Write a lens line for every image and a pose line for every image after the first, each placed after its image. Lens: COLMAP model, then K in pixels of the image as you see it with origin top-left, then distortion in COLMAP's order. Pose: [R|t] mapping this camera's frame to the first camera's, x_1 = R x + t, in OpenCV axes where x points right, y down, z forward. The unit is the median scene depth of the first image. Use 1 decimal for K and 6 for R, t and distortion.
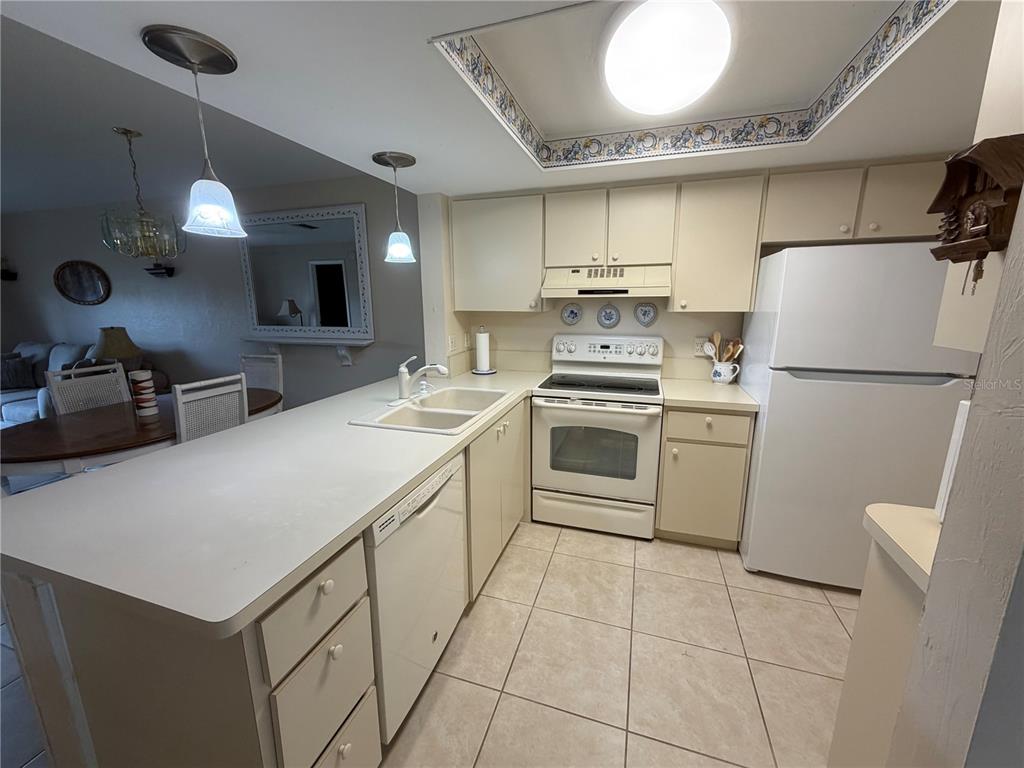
lens RADIAL K [[408.2, 0, 510.5], [0, 408.2, 383.6], [0, 0, 1]] dist [0.000230, -0.000172]
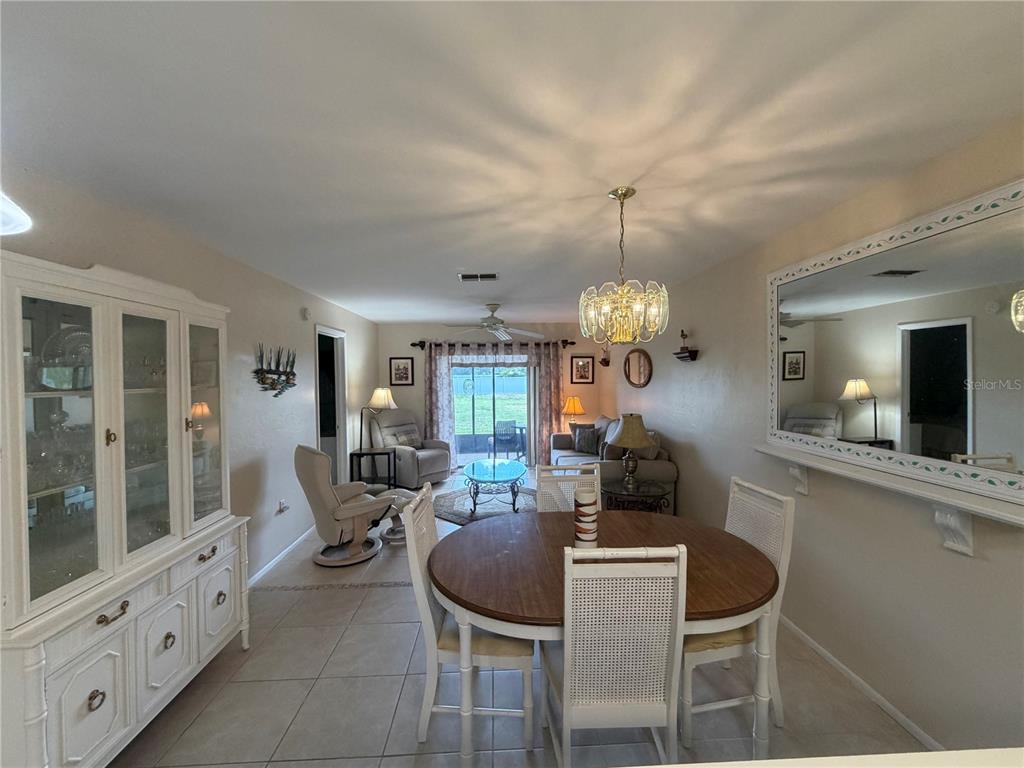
lens RADIAL K [[408.2, 0, 510.5], [0, 408.2, 383.6], [0, 0, 1]] dist [0.000230, -0.000172]
pose [[0.349317, 0.019431, -0.936803, -0.218136], [-0.182632, 0.982022, -0.047731, -0.145958], [0.919034, 0.187763, 0.346585, 0.505867]]
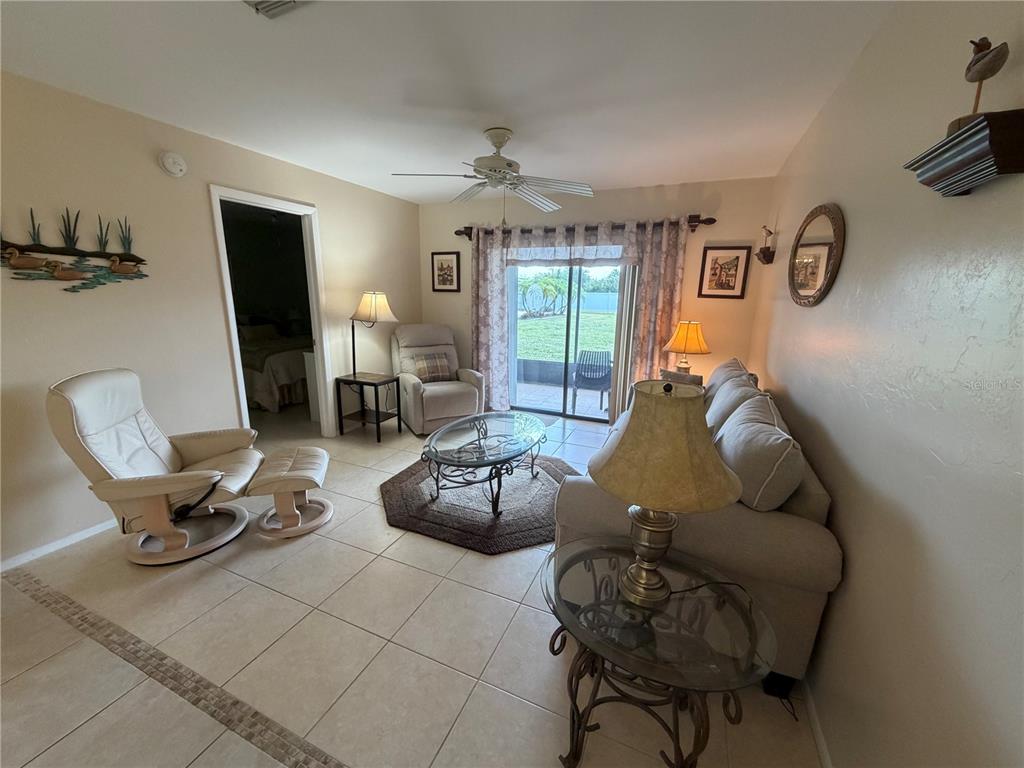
lens RADIAL K [[408.2, 0, 510.5], [0, 408.2, 383.6], [0, 0, 1]] dist [0.000230, -0.000172]
pose [[-0.096194, 0.225316, -0.969525, -0.896422], [-0.219921, 0.945159, 0.241474, -0.244413], [0.970763, 0.236447, -0.041367, 1.185931]]
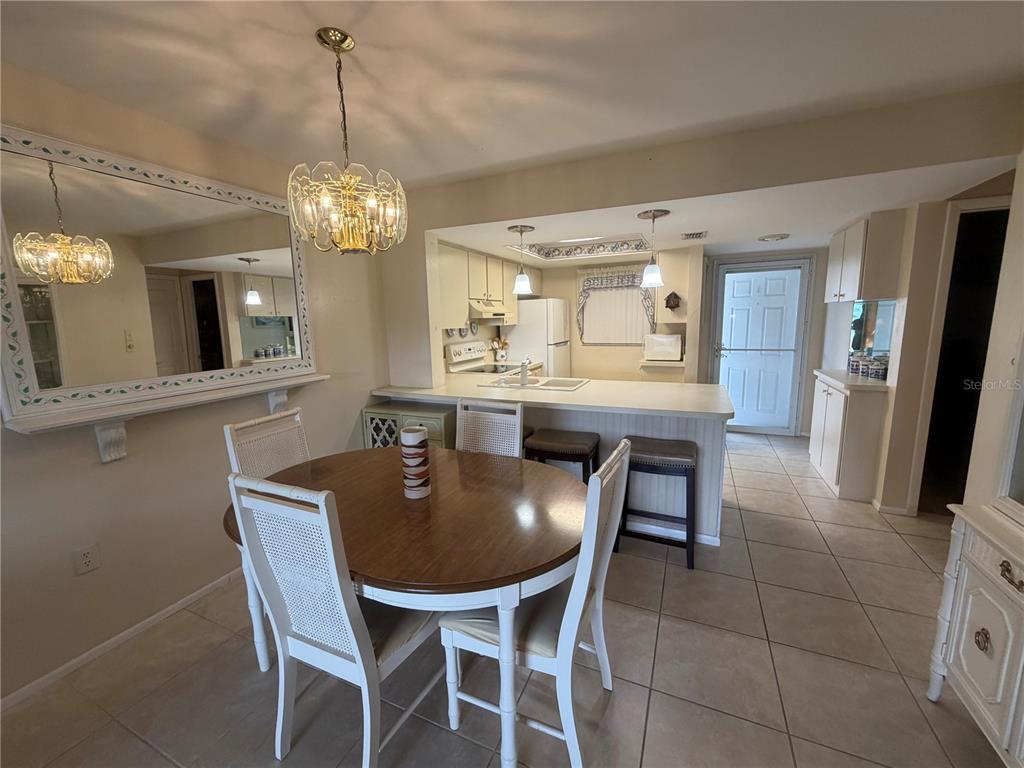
lens RADIAL K [[408.2, 0, 510.5], [0, 408.2, 383.6], [0, 0, 1]] dist [0.000230, -0.000172]
pose [[0.109743, -0.155709, 0.981688, -1.347431], [0.226363, 0.965615, 0.127855, -0.131484], [-0.967841, 0.208186, 0.141216, 0.663742]]
